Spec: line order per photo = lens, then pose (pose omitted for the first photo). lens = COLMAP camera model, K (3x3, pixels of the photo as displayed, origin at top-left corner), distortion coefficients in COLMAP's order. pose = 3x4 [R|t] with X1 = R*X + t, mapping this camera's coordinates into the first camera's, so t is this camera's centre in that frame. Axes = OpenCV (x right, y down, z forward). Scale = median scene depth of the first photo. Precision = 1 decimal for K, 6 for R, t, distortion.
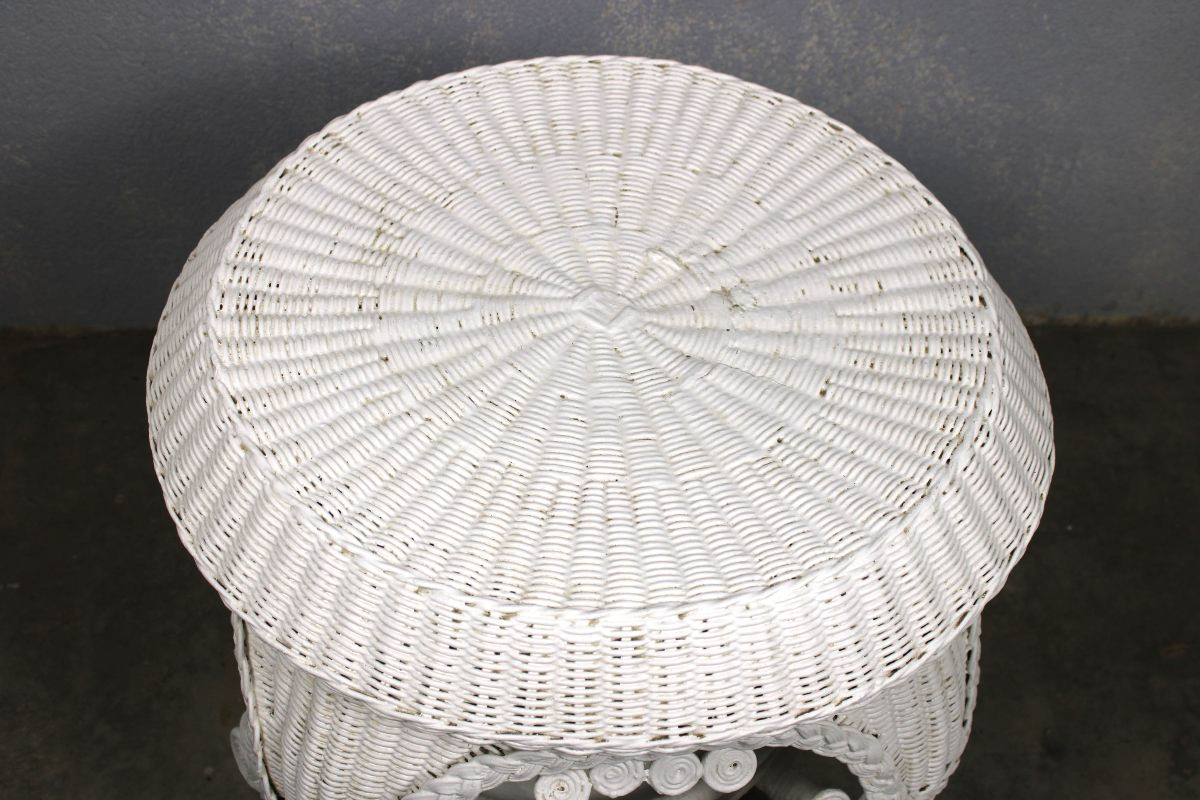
lens RADIAL K [[1549.1, 0, 600.0], [0, 1549.1, 400.0], [0, 0, 1]] dist [-0.063250, 0.057337]
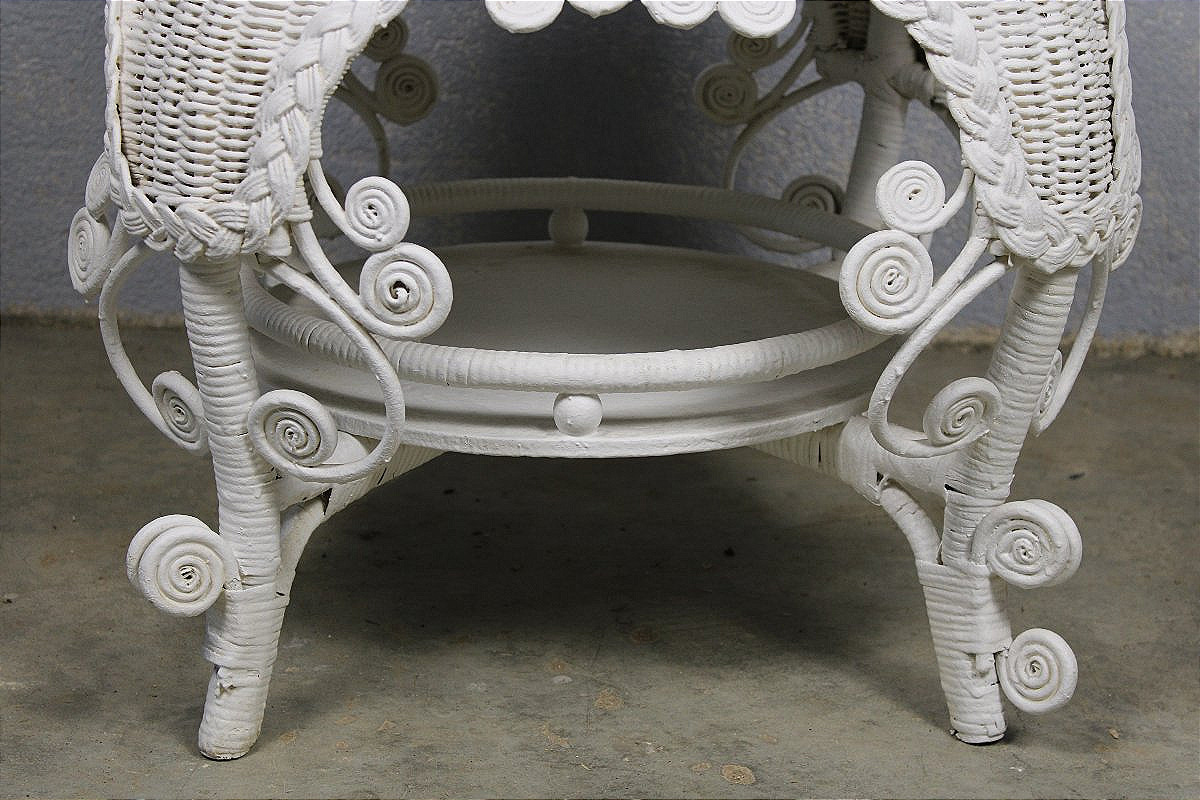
lens RADIAL K [[2454.1, 0, 600.0], [0, 2454.1, 400.0], [0, 0, 1]] dist [0.033640, 0.206230]
pose [[0.997985, 0.015176, -0.061604, 0.058587], [-0.044640, 0.857937, -0.511812, 0.691789], [0.045085, 0.513531, 0.856886, 0.071513]]
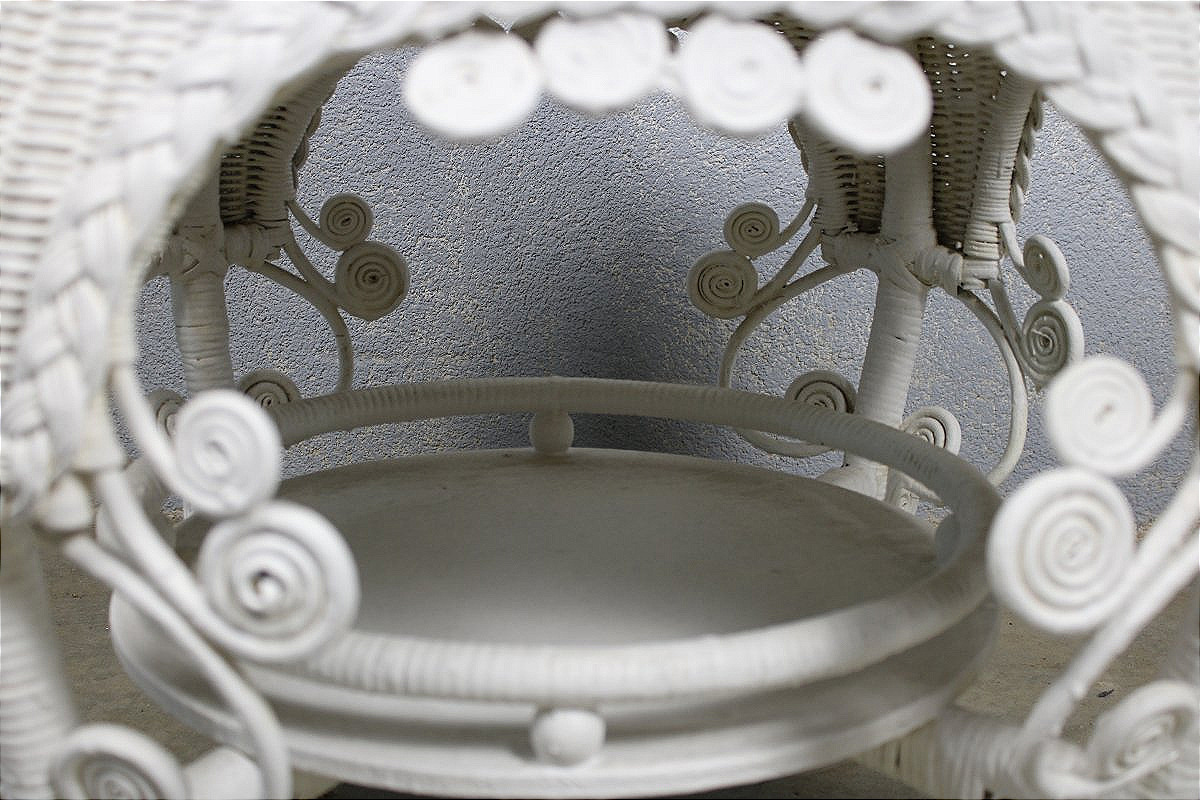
lens RADIAL K [[1549.1, 0, 600.0], [0, 1549.1, 400.0], [0, 0, 1]] dist [-0.063250, 0.057337]
pose [[0.998993, 0.001849, -0.044822, 0.020397], [-0.027013, 0.822487, -0.568143, 0.386521], [0.035815, 0.568782, 0.821708, 0.481565]]
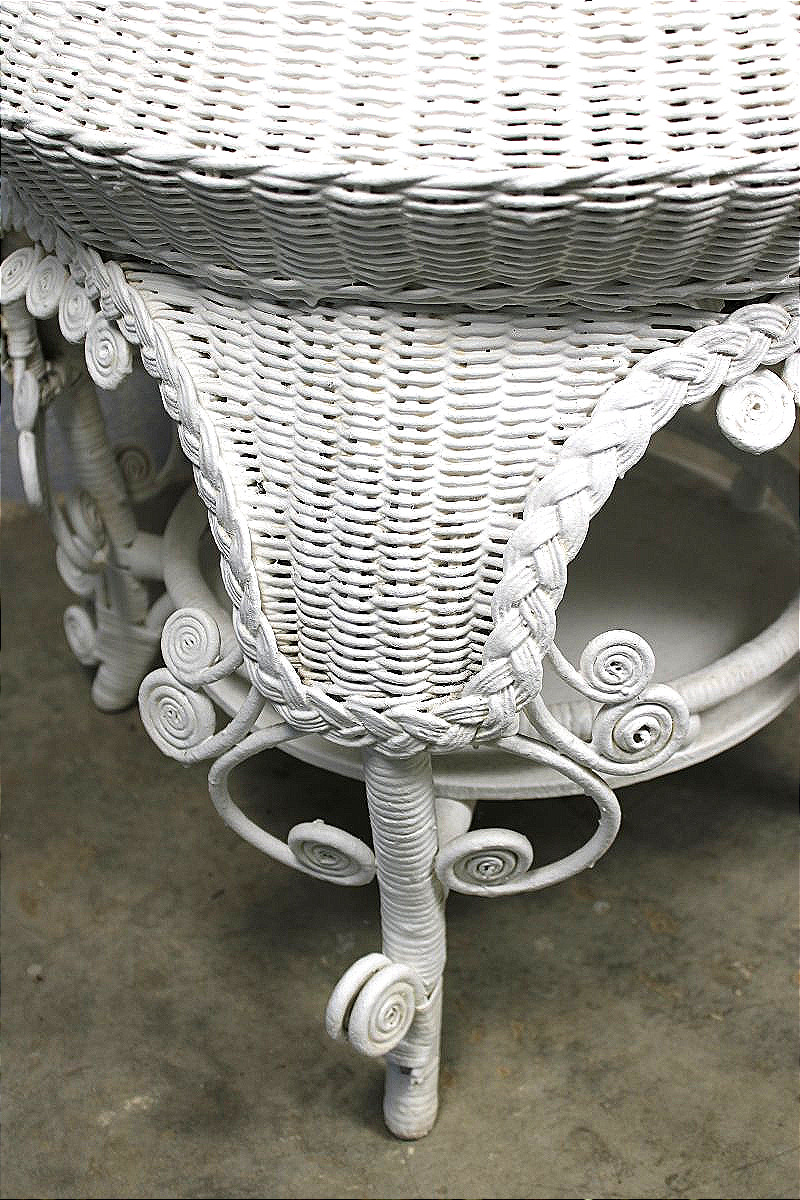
lens RADIAL K [[1549.1, 0, 400.0], [0, 1549.1, 600.0], [0, 0, 1]] dist [-0.063250, 0.057337]
pose [[0.931225, -0.244151, 0.270575, -0.247462], [0.309783, 0.921364, -0.234782, 0.297369], [-0.191976, 0.302454, 0.933631, 0.304238]]
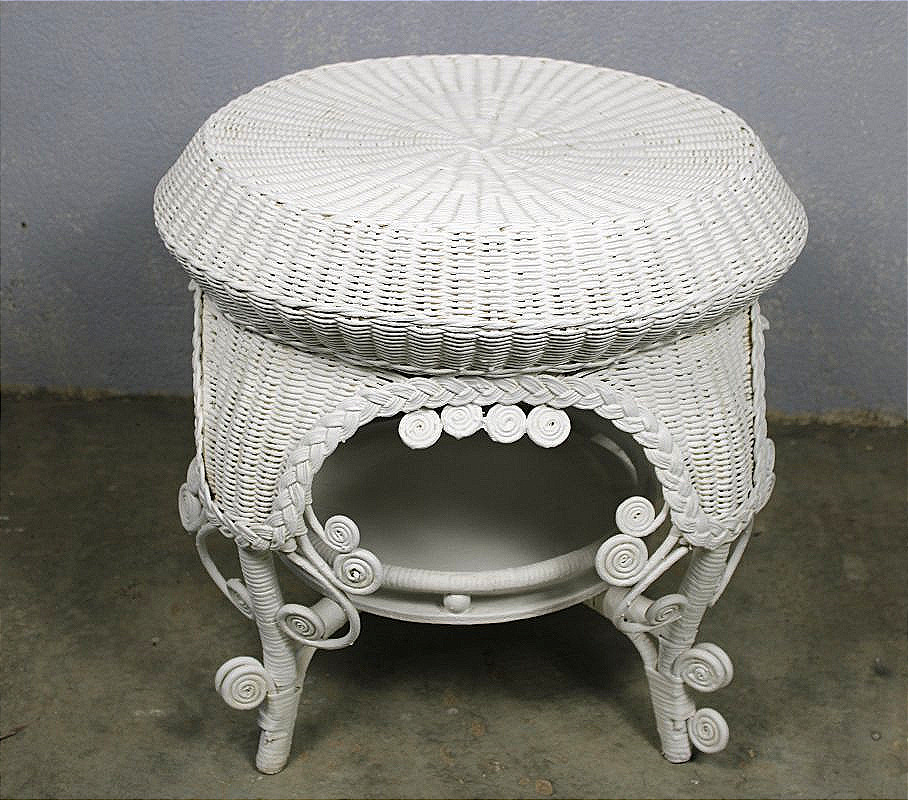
lens RADIAL K [[1582.3, 0, 454.0], [0, 1582.3, 400.0], [0, 0, 1]] dist [-0.040916, -0.104335]
pose [[0.993584, 0.029987, -0.109050, 0.104418], [-0.067747, 0.929884, -0.361560, 0.494426], [0.090562, 0.366628, 0.925950, -0.183948]]
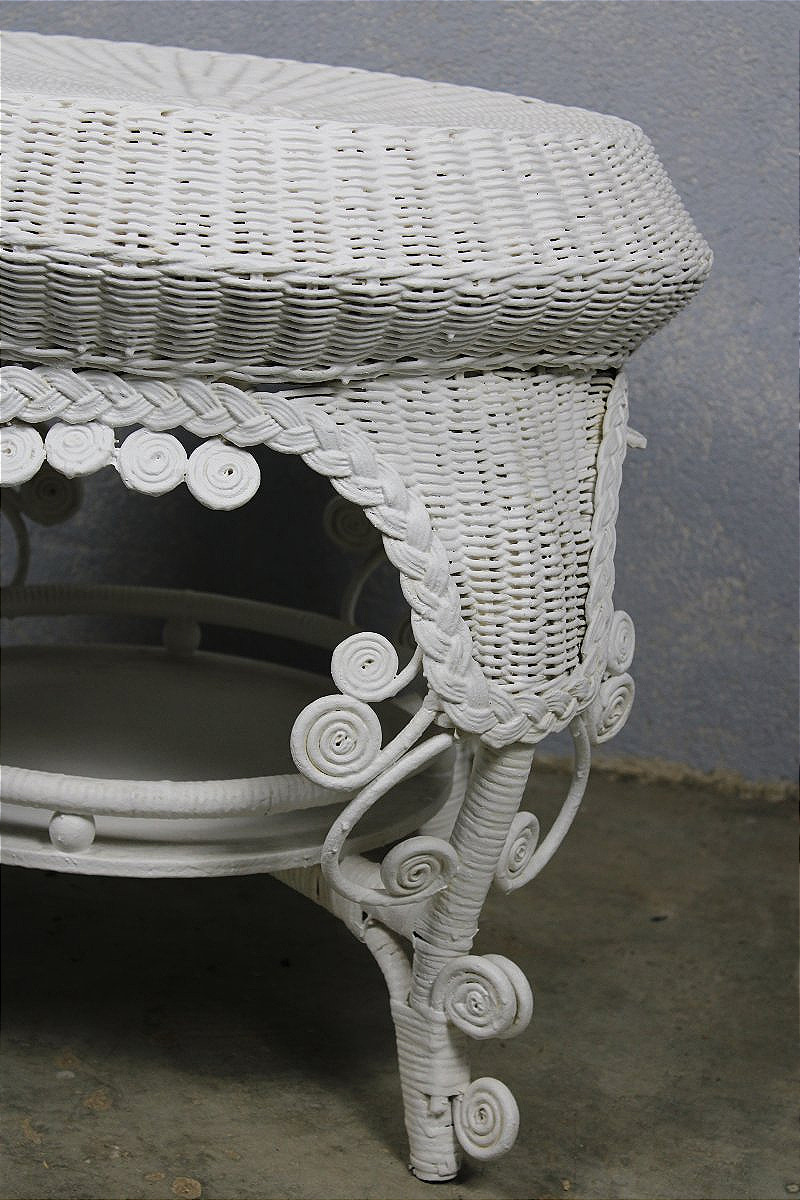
lens RADIAL K [[2454.1, 0, 400.0], [0, 2454.1, 600.0], [0, 0, 1]] dist [0.033640, 0.206230]
pose [[0.985134, 0.104242, -0.136546, 0.243374], [-0.162781, 0.820442, -0.548067, 0.668749], [0.054897, 0.562147, 0.825214, 0.005876]]
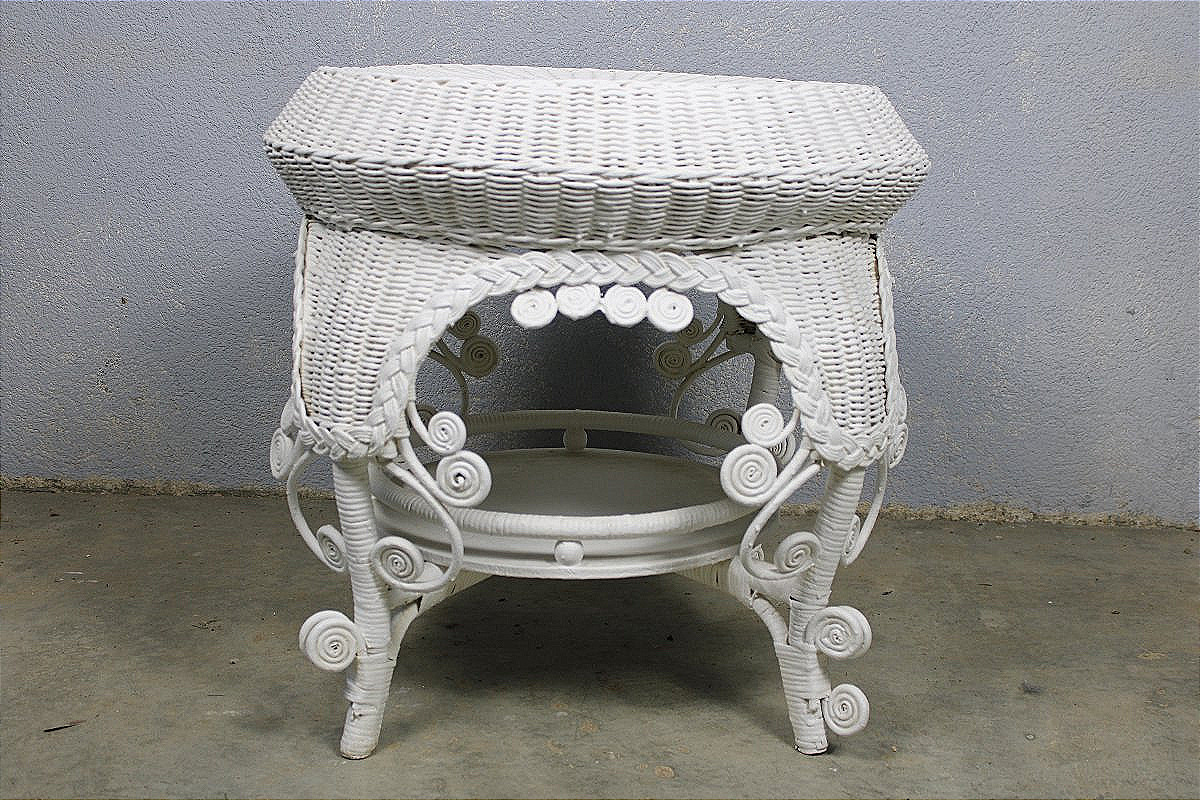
lens RADIAL K [[1588.9, 0, 600.0], [0, 1588.9, 400.0], [0, 0, 1]] dist [-0.061772, 0.072590]
pose [[0.996167, 0.014194, -0.086308, 0.096739], [-0.062332, 0.807443, -0.586643, 0.730490], [0.061361, 0.589774, 0.805233, 0.006739]]
